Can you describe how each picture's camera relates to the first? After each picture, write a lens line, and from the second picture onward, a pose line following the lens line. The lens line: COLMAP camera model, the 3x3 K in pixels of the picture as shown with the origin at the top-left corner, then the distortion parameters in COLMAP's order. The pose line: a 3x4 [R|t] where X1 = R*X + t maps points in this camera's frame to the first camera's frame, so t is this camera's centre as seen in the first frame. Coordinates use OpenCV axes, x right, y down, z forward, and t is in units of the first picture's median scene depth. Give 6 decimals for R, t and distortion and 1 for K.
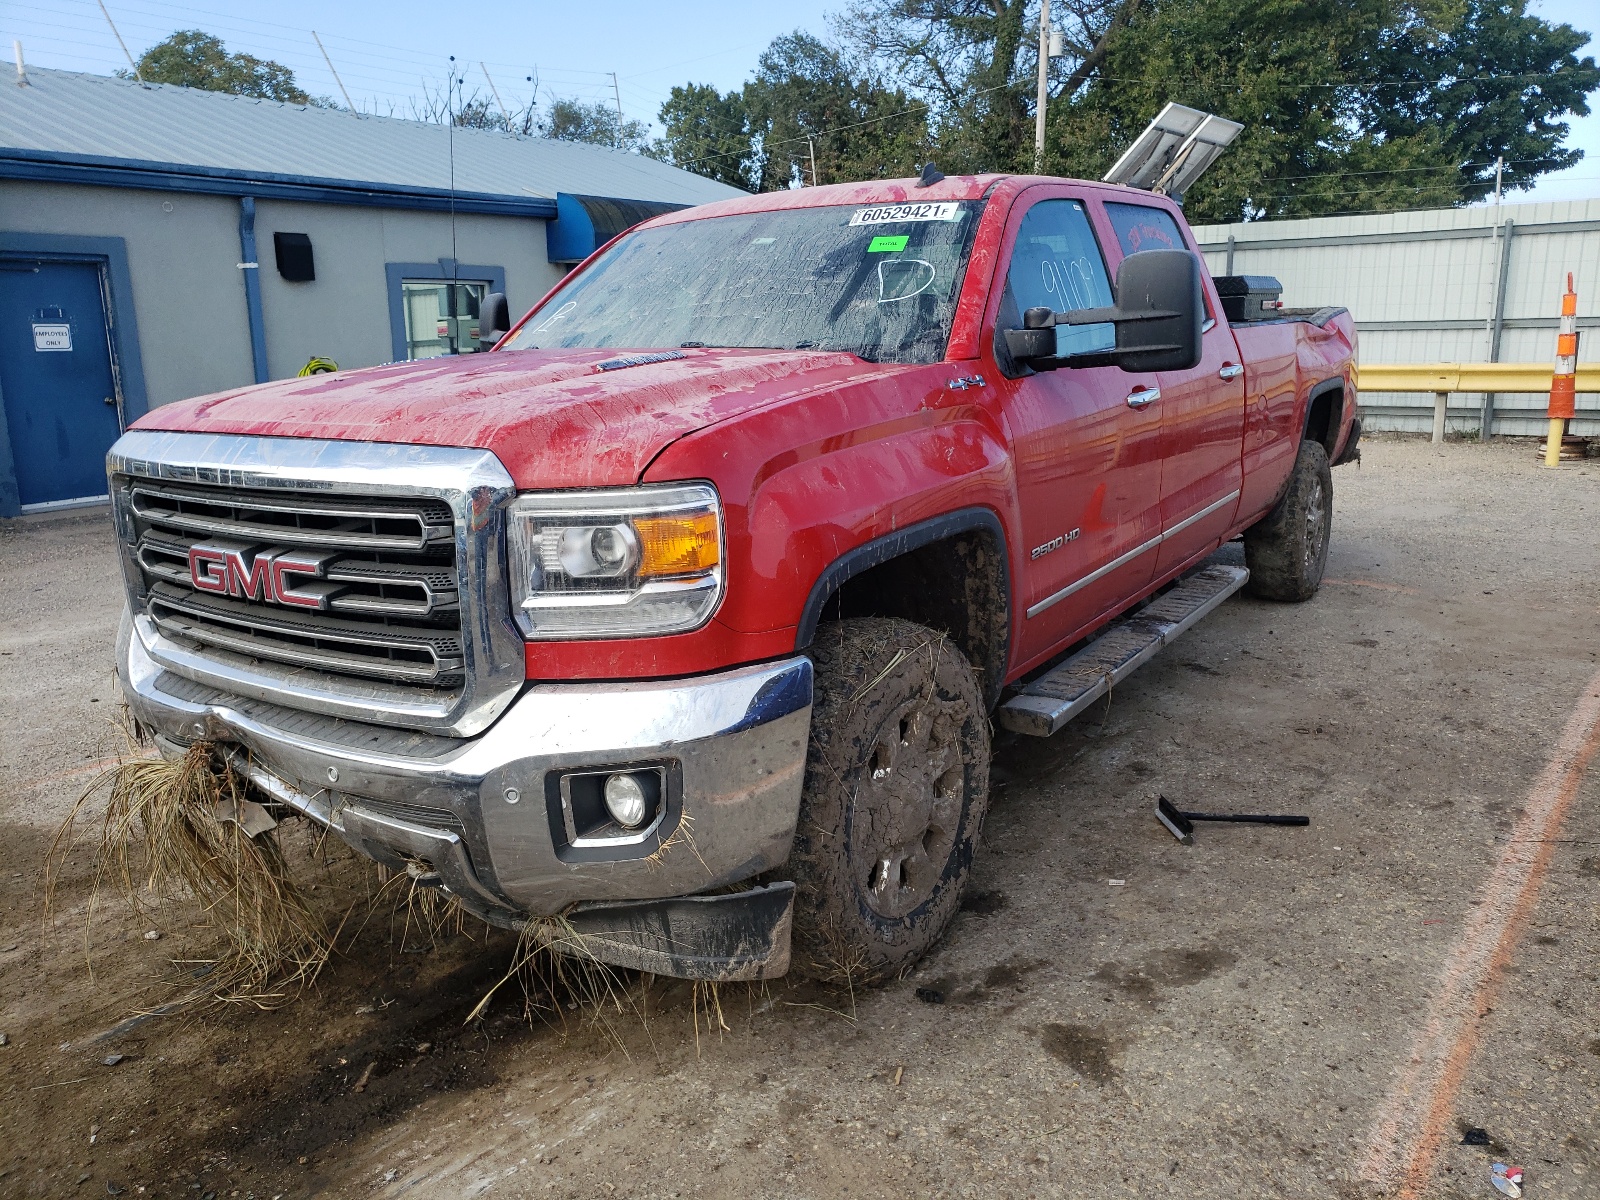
lens RADIAL K [[1241.0, 0, 824.6], [0, 1241.0, 599.6], [0, 0, 1]] dist [-0.007816, 0.045925]
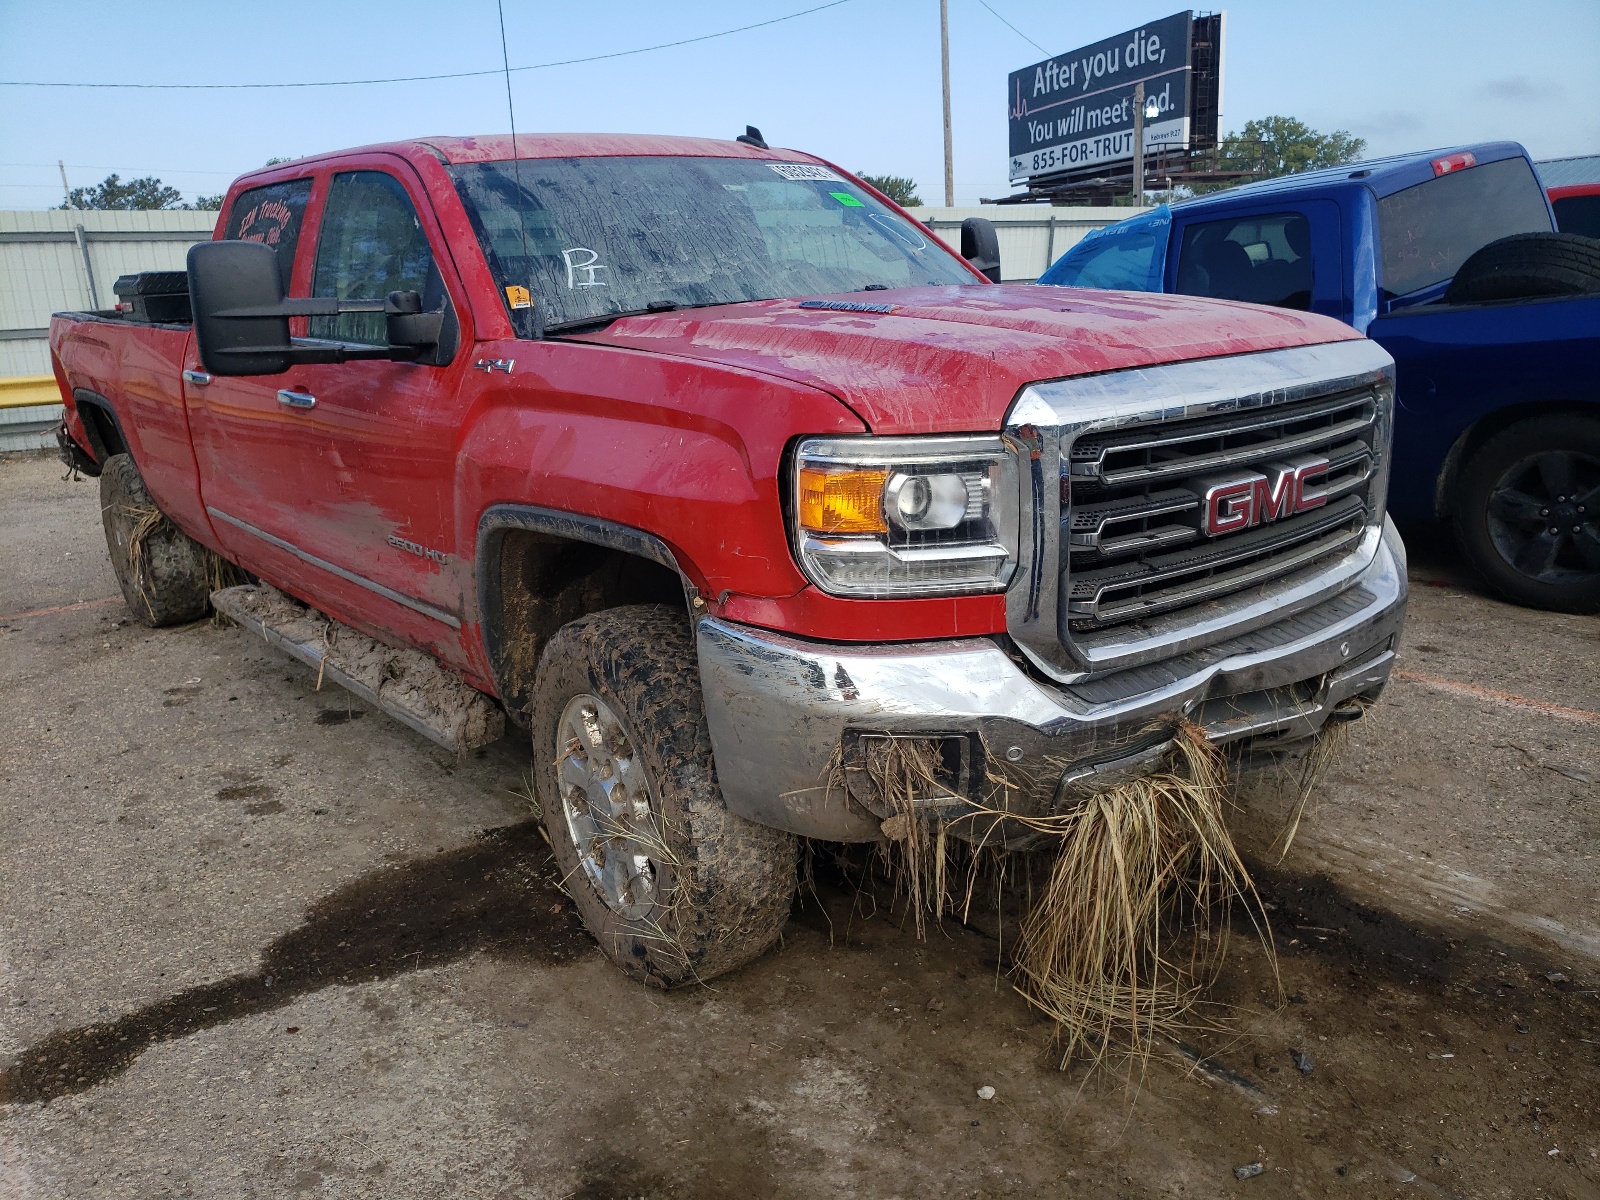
lens RADIAL K [[1241.0, 0, 824.6], [0, 1241.0, 599.6], [0, 0, 1]] dist [-0.007816, 0.045925]
pose [[0.296059, -0.226967, 0.927812, -1.443582], [0.244479, 0.957008, 0.156097, -0.174722], [-0.923352, 0.180617, 0.338819, 0.969249]]
